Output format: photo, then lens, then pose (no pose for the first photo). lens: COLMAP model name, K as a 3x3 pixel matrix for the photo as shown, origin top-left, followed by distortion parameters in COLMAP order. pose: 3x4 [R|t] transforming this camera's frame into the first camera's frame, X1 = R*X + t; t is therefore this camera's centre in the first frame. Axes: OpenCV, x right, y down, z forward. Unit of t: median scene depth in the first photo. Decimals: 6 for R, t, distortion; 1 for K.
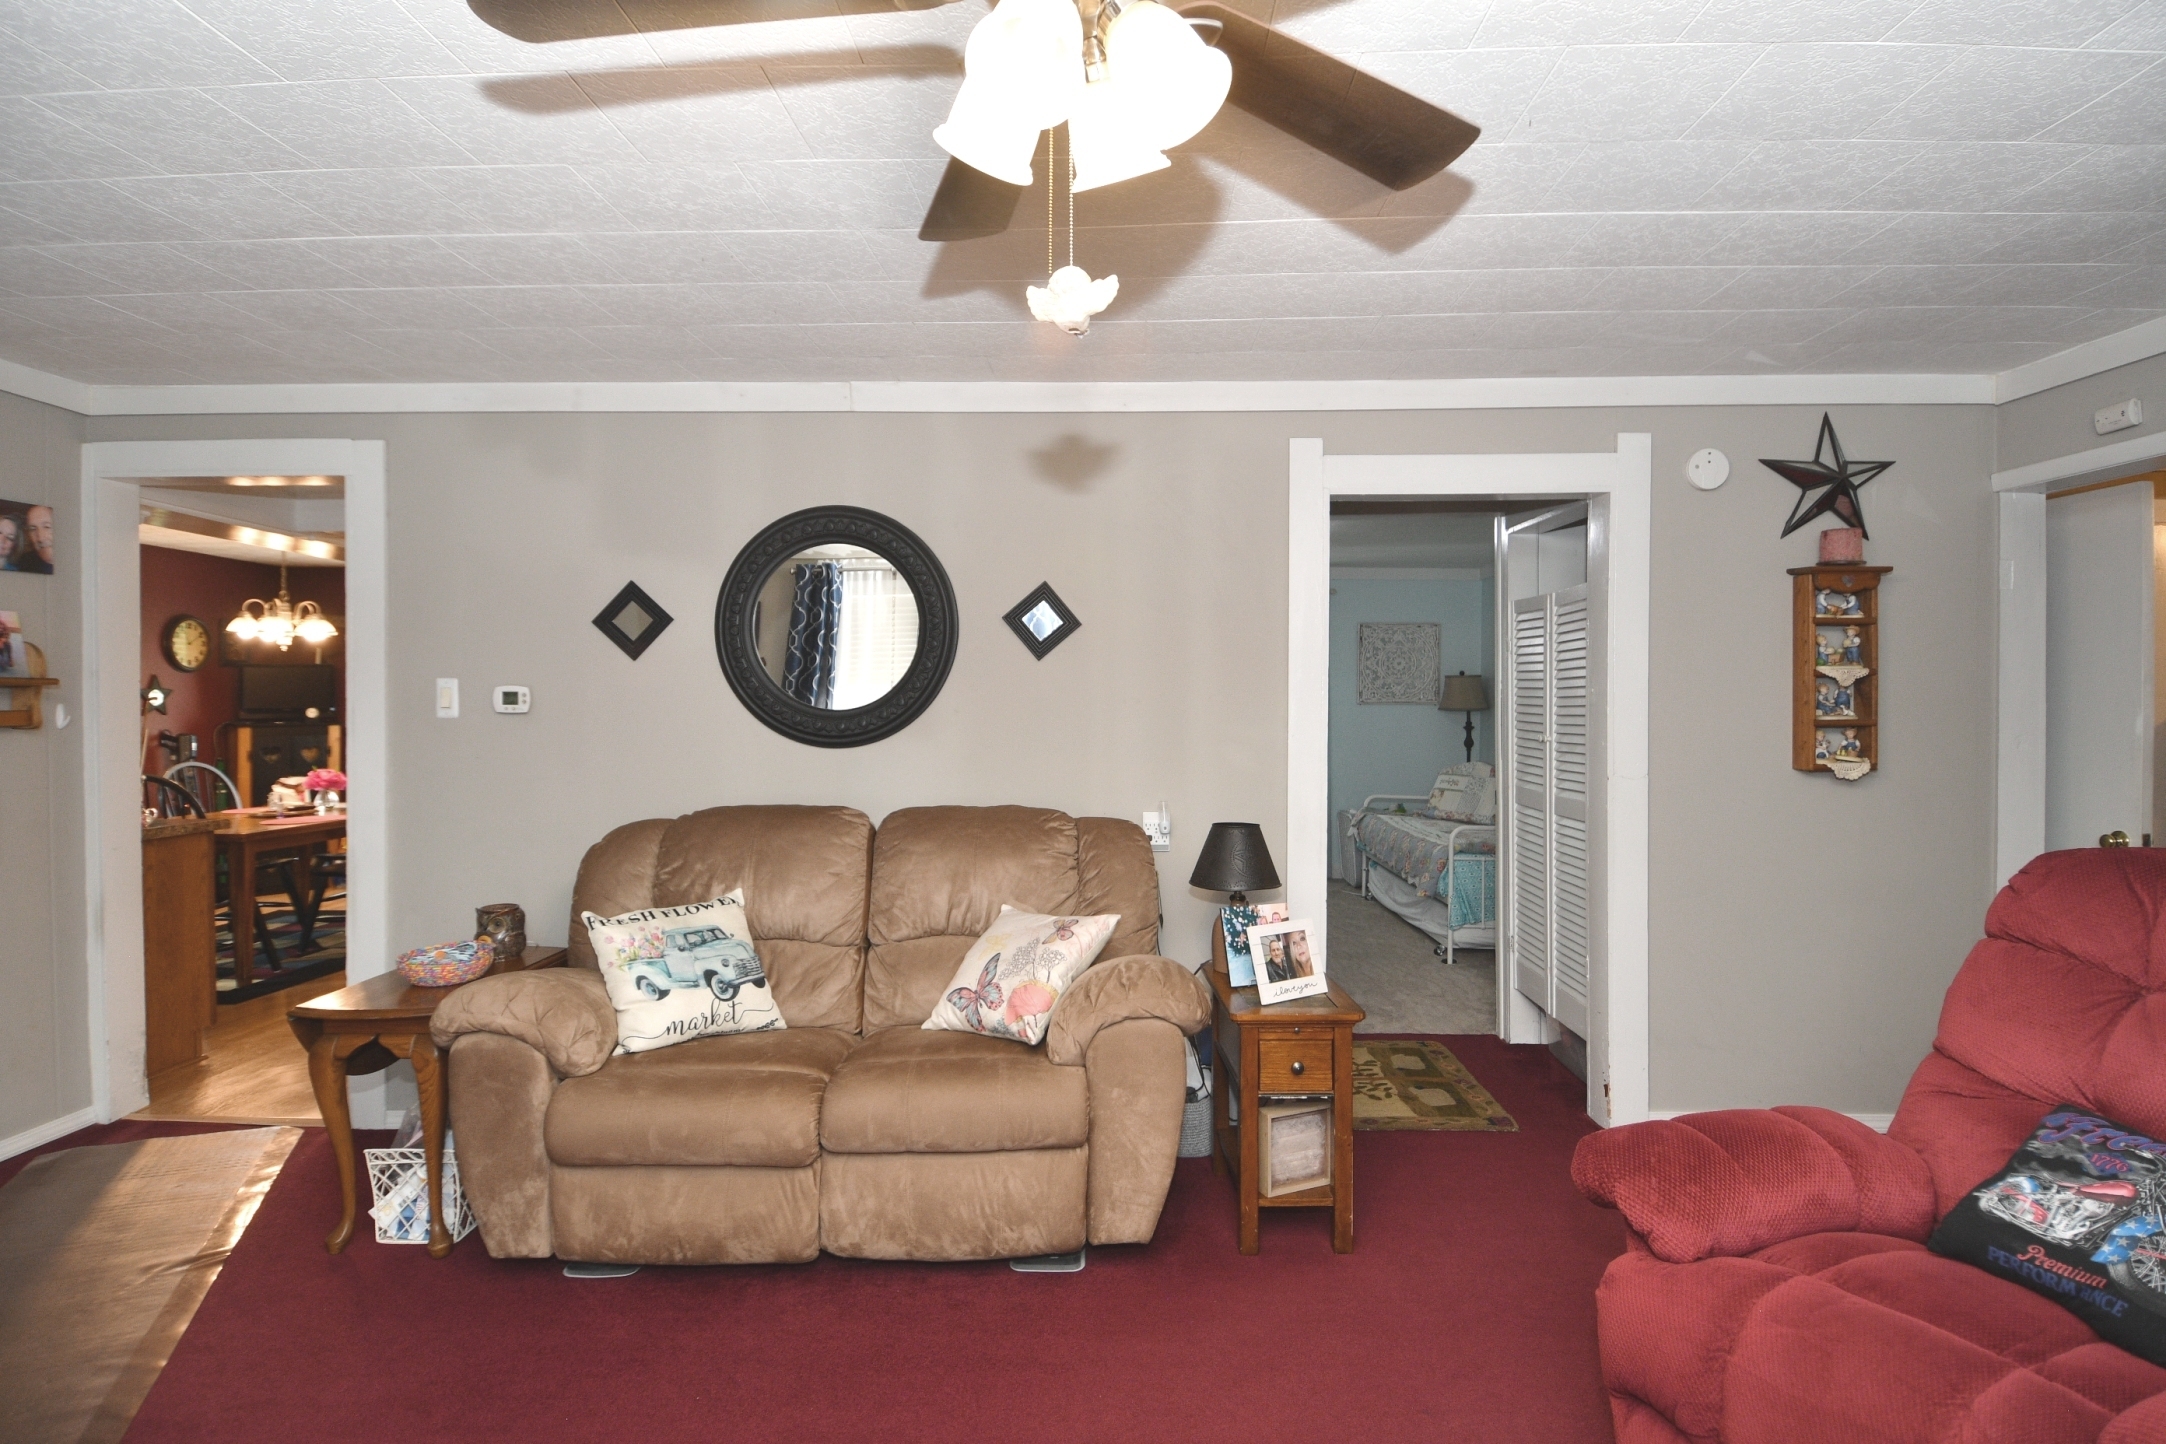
lens RADIAL K [[1116.4, 0, 1090.3], [0, 1116.4, 704.9], [0, 0, 1]] dist [0.018220, -0.031215]
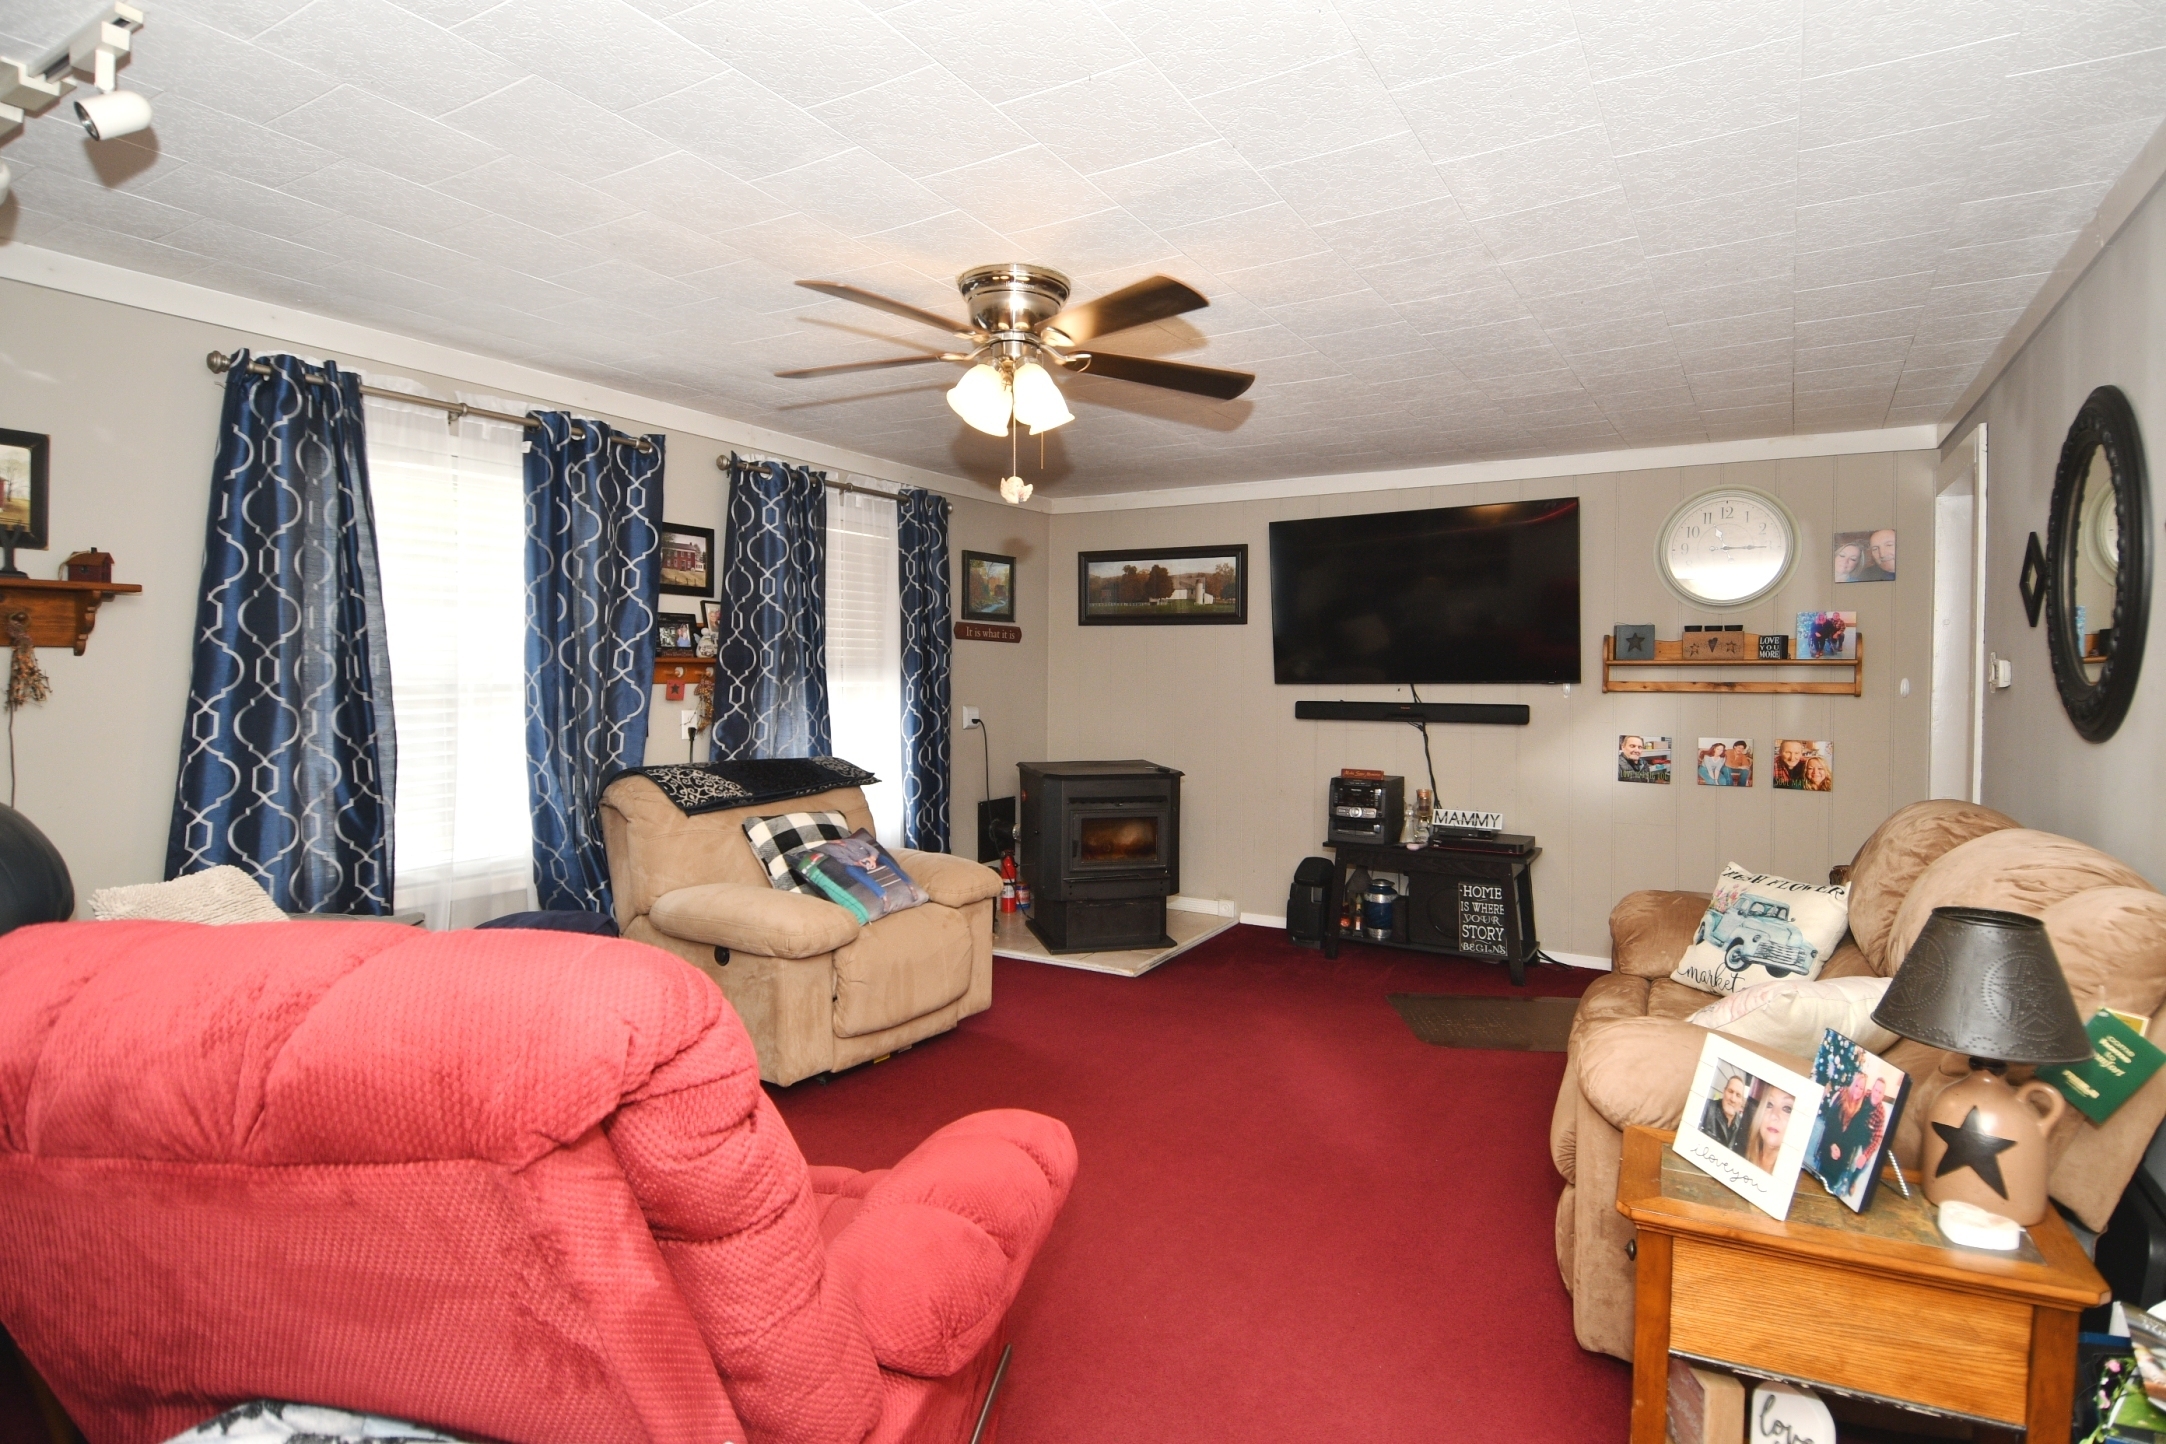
lens RADIAL K [[1116.4, 0, 1095.5], [0, 1116.4, 707.4], [0, 0, 1]] dist [0.018220, -0.031215]
pose [[-0.483396, 0.020562, -0.875160, 0.819038], [-0.005360, 0.999636, 0.026448, 0.004290], [0.875385, 0.017475, -0.483110, 0.969107]]
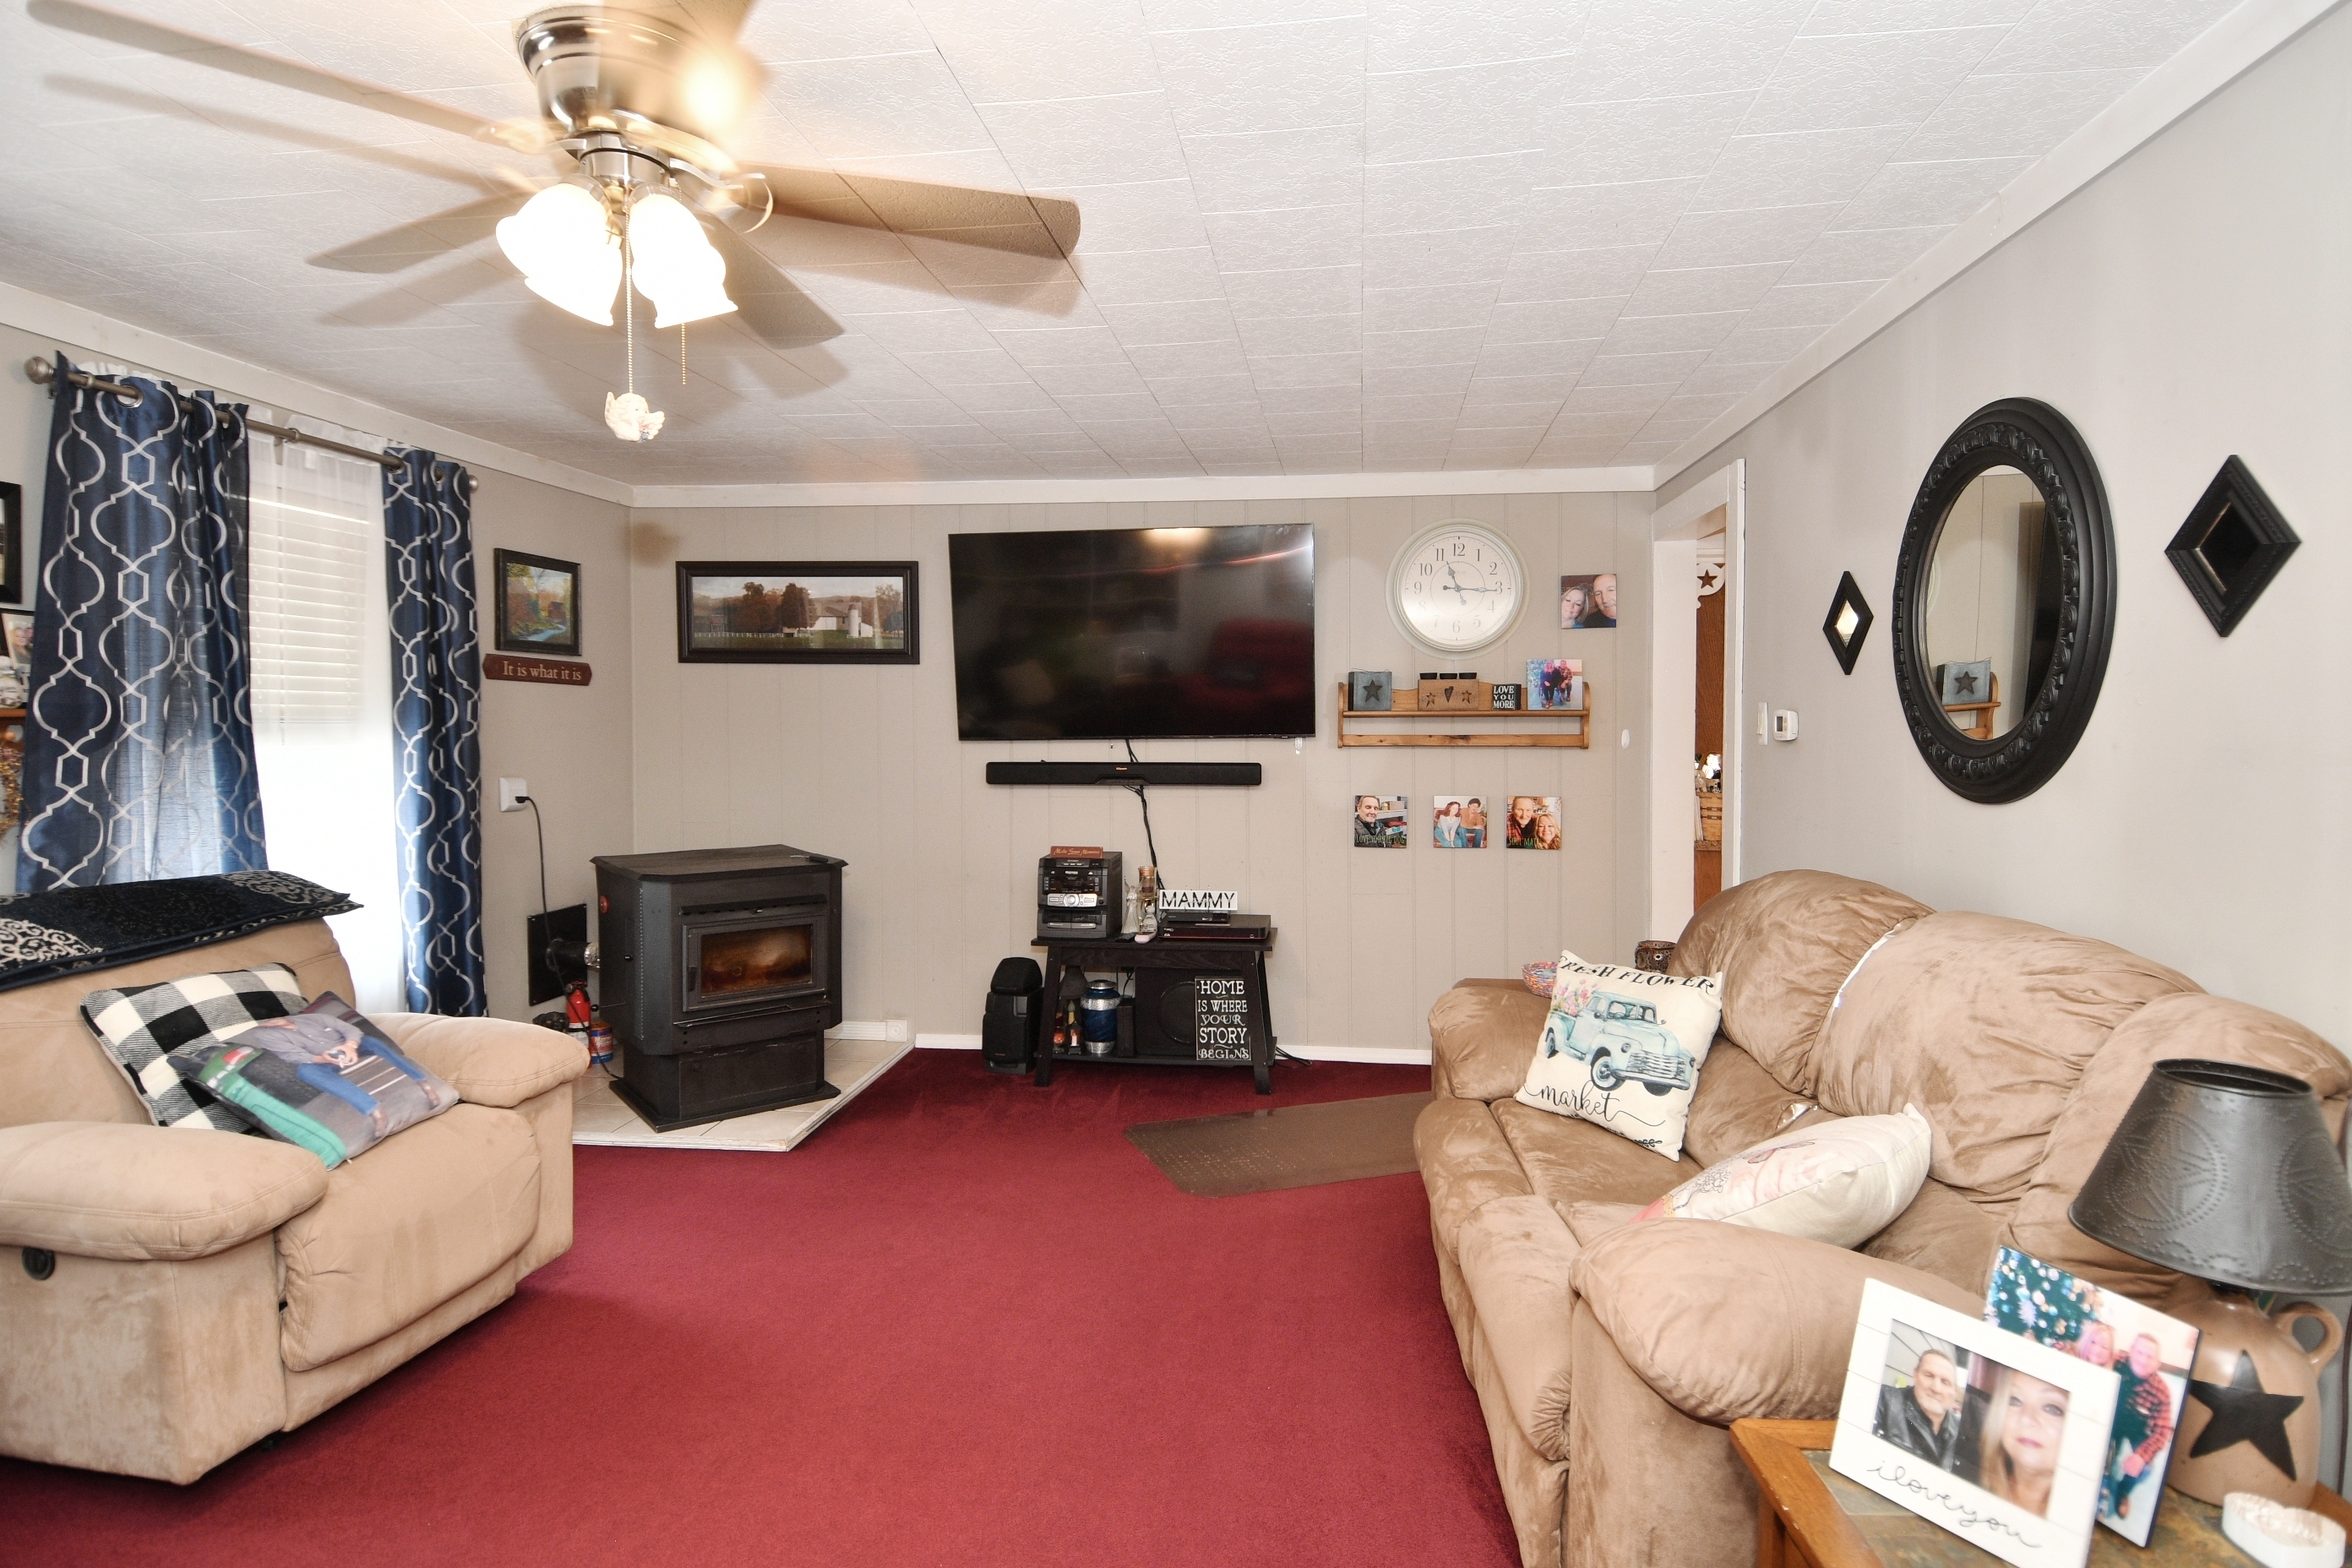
lens RADIAL K [[1212.3, 0, 1195.3], [0, 1212.3, 767.9], [0, 0, 1]] dist [0.018220, -0.031215]
pose [[-0.088654, 0.032358, -0.995537, 0.583869], [0.001116, 0.999475, 0.032387, -0.003134], [0.996062, 0.001760, -0.088644, 0.769796]]
